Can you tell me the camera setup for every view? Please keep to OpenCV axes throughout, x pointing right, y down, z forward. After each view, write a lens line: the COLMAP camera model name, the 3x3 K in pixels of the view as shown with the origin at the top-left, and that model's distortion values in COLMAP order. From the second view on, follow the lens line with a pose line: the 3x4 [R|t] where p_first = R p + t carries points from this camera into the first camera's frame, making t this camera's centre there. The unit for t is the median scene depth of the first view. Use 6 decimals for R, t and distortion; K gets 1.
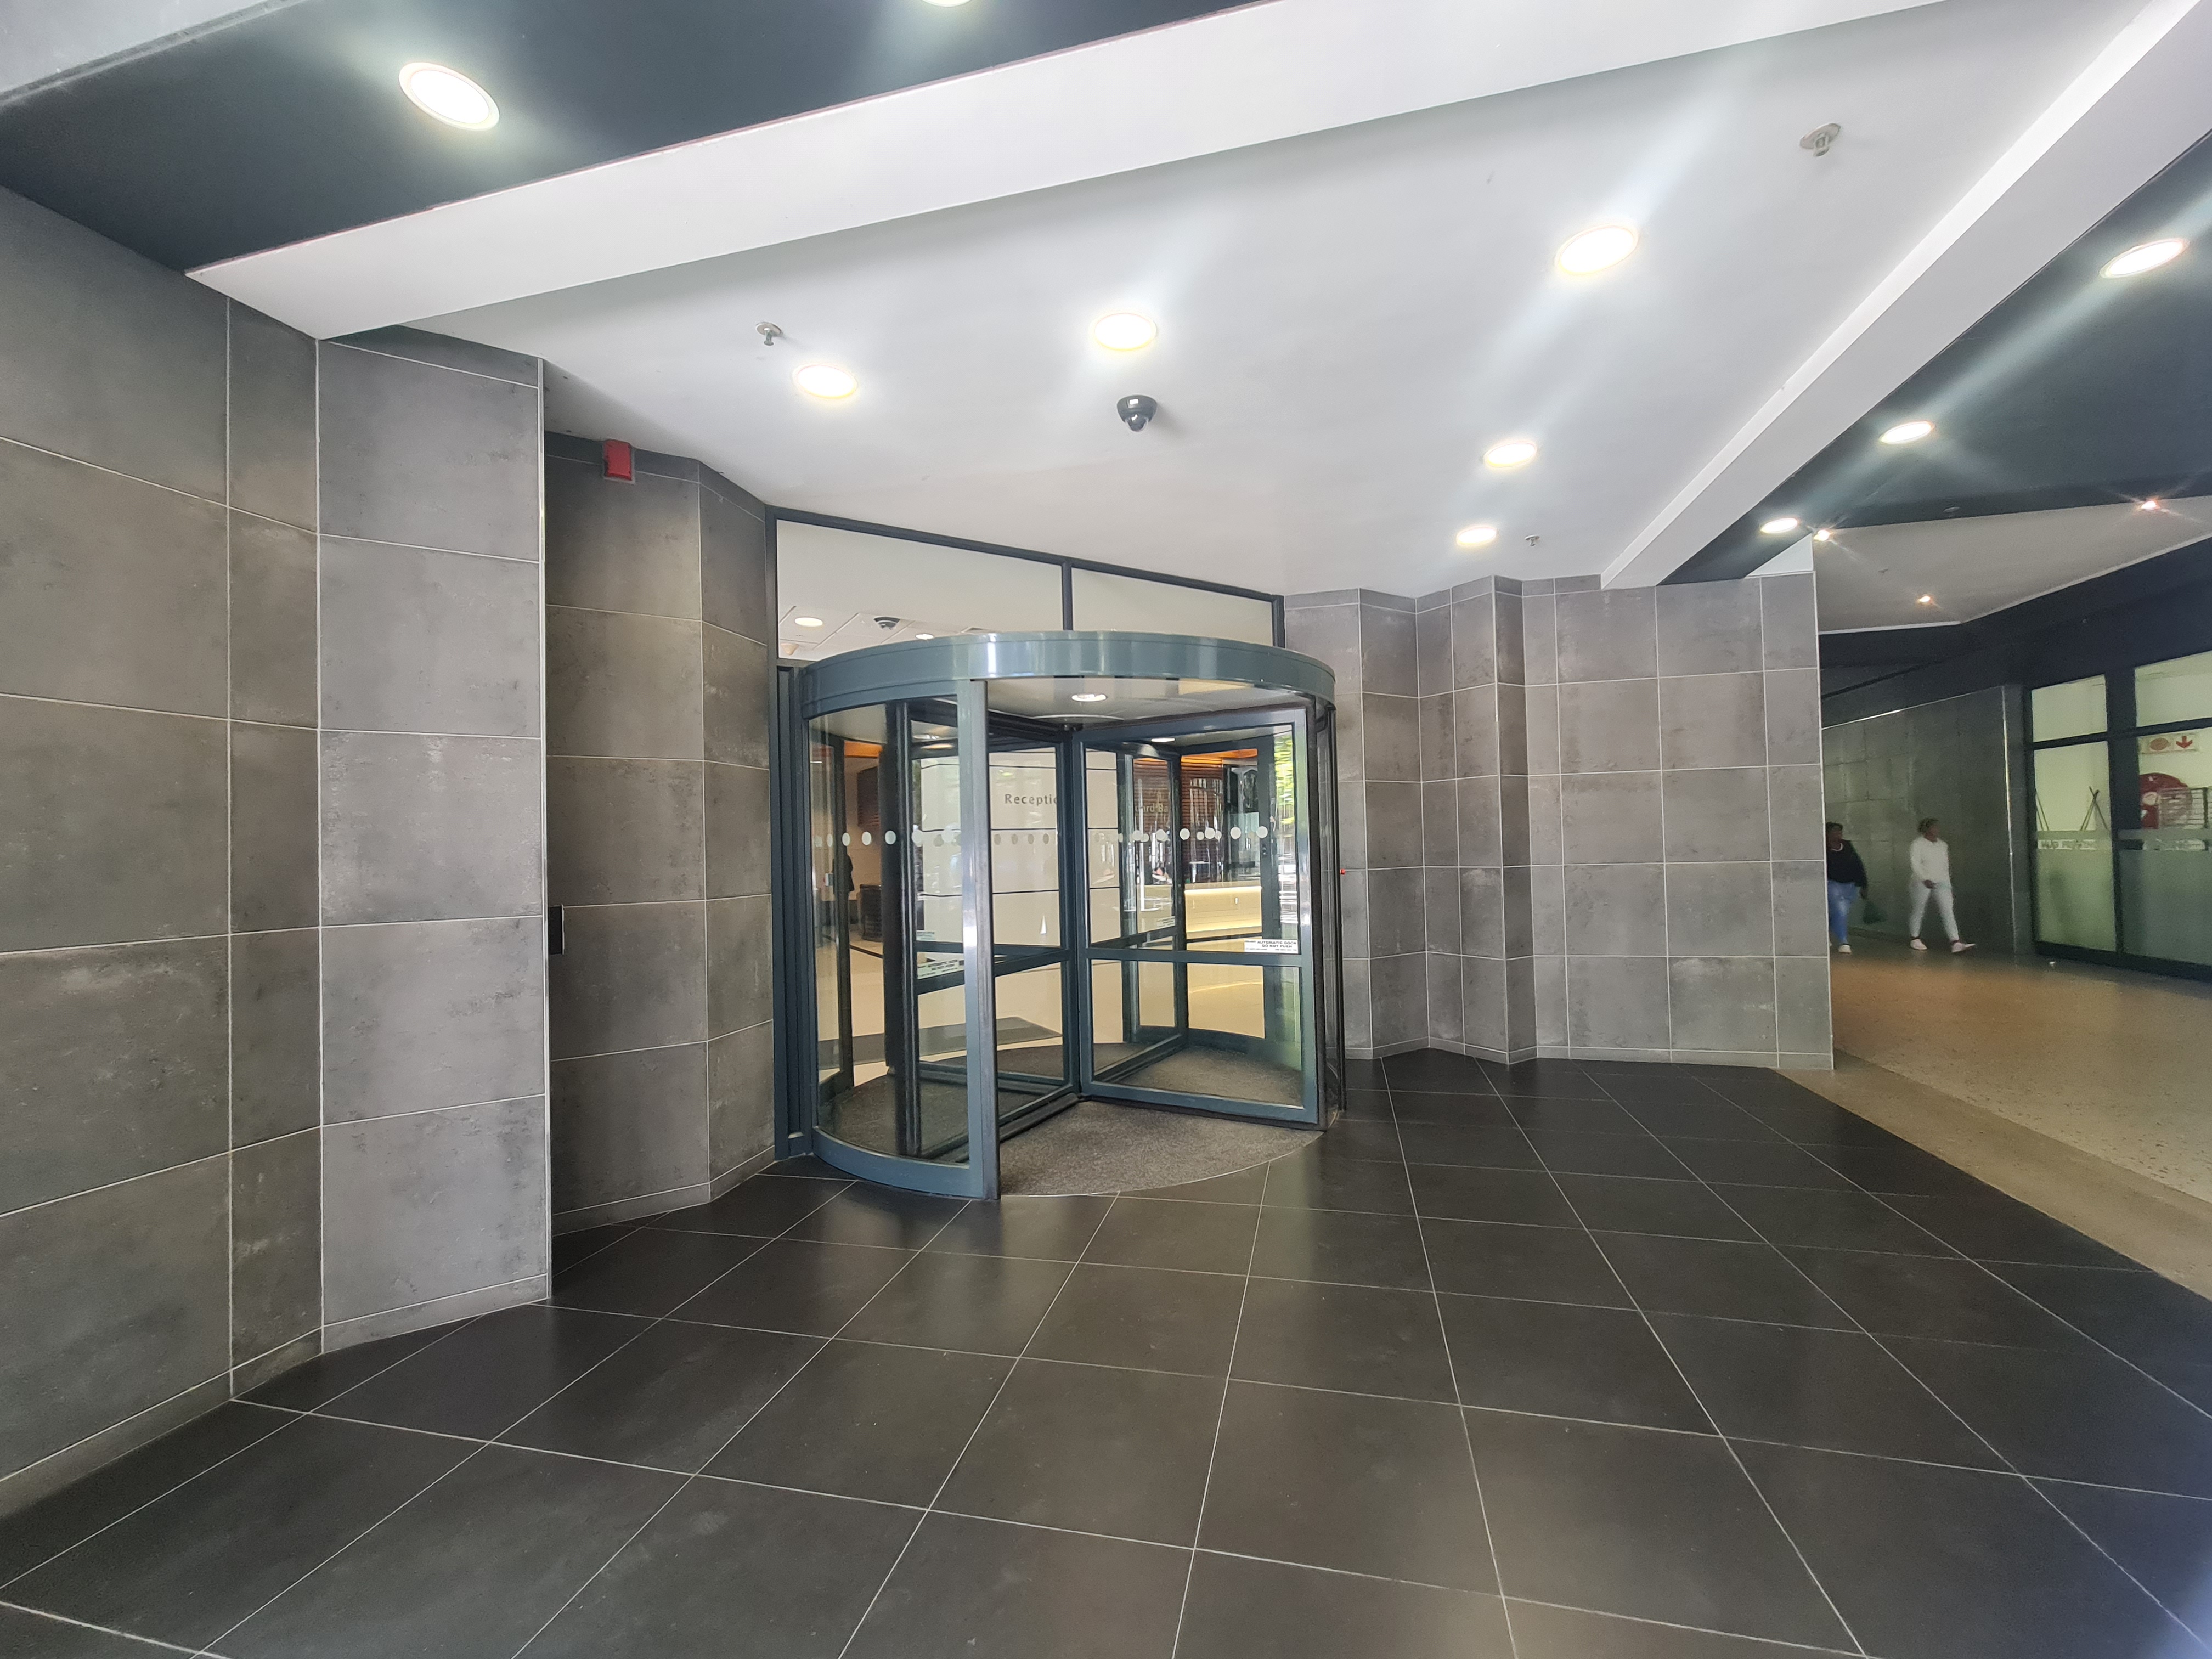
lens RADIAL K [[899.4, 0, 1106.0], [0, 899.4, 829.5], [0, 0, 1]] dist [0.000196, 0.000018]
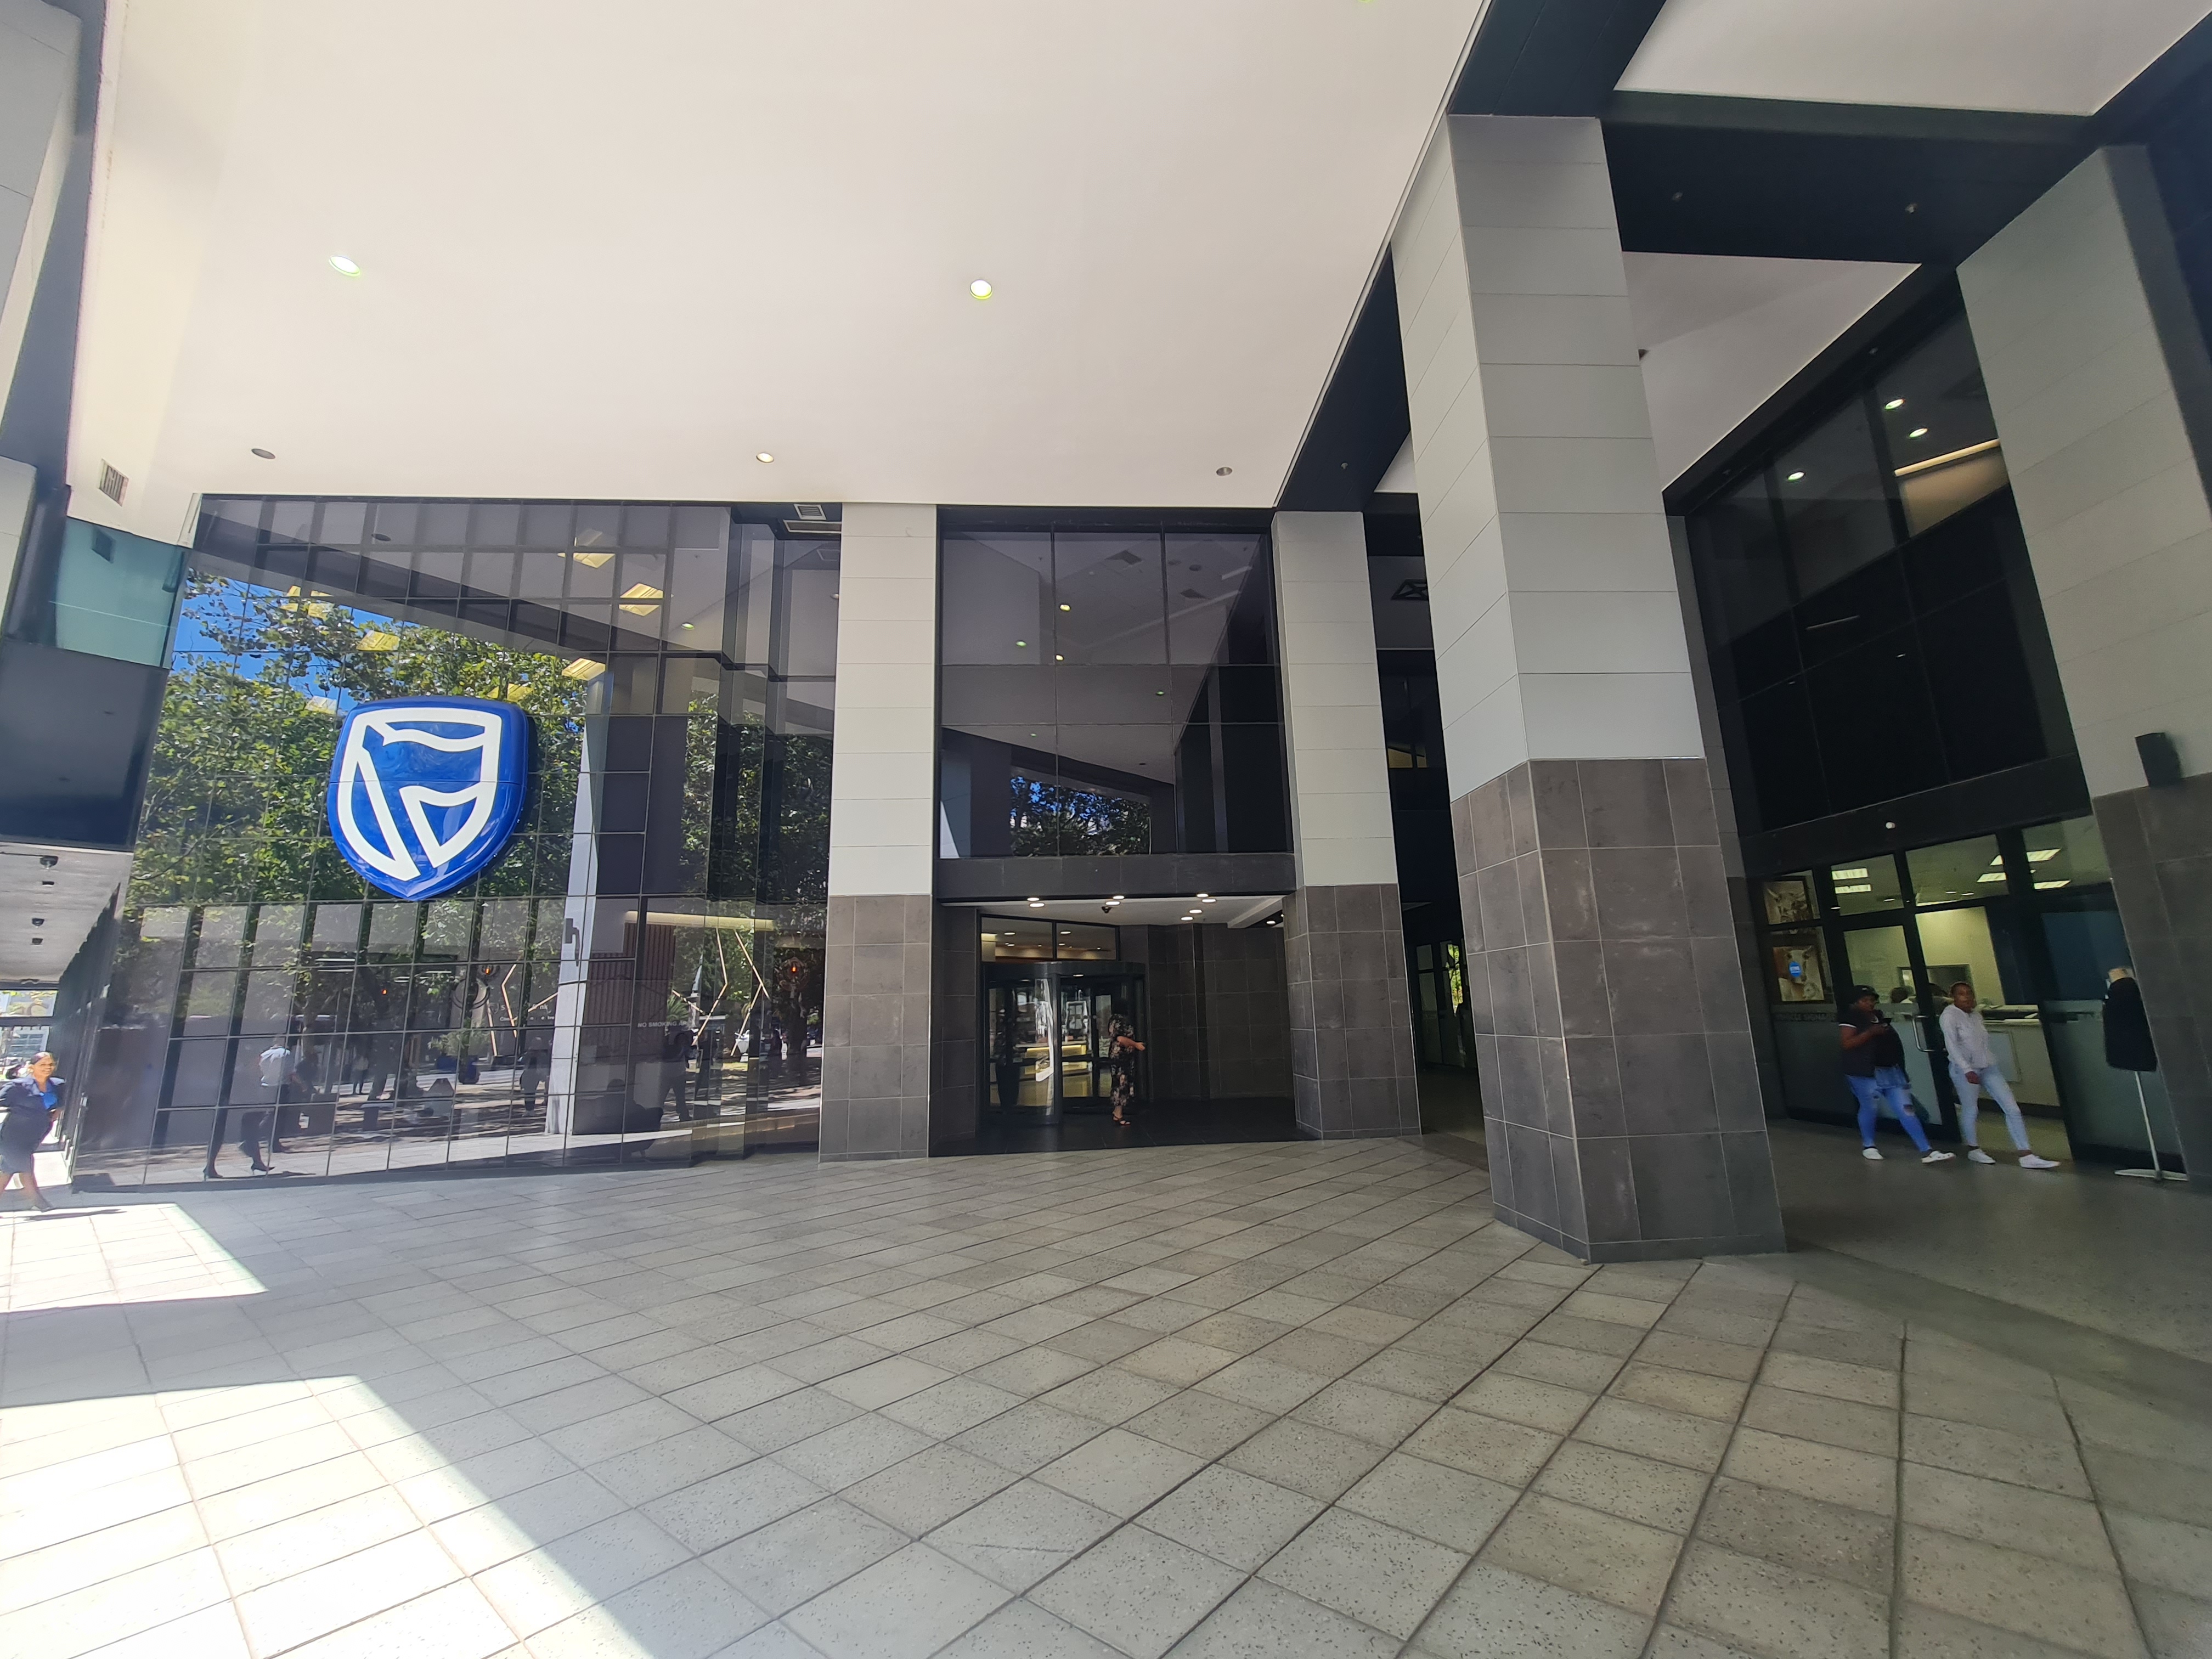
lens RADIAL K [[899.4, 0, 1106.0], [0, 899.4, 829.5], [0, 0, 1]] dist [0.000196, 0.000018]
pose [[0.948262, 0.062957, 0.311184, -0.841860], [-0.001397, 0.980960, -0.194205, -0.021197], [-0.317485, 0.183722, 0.930295, -1.850492]]
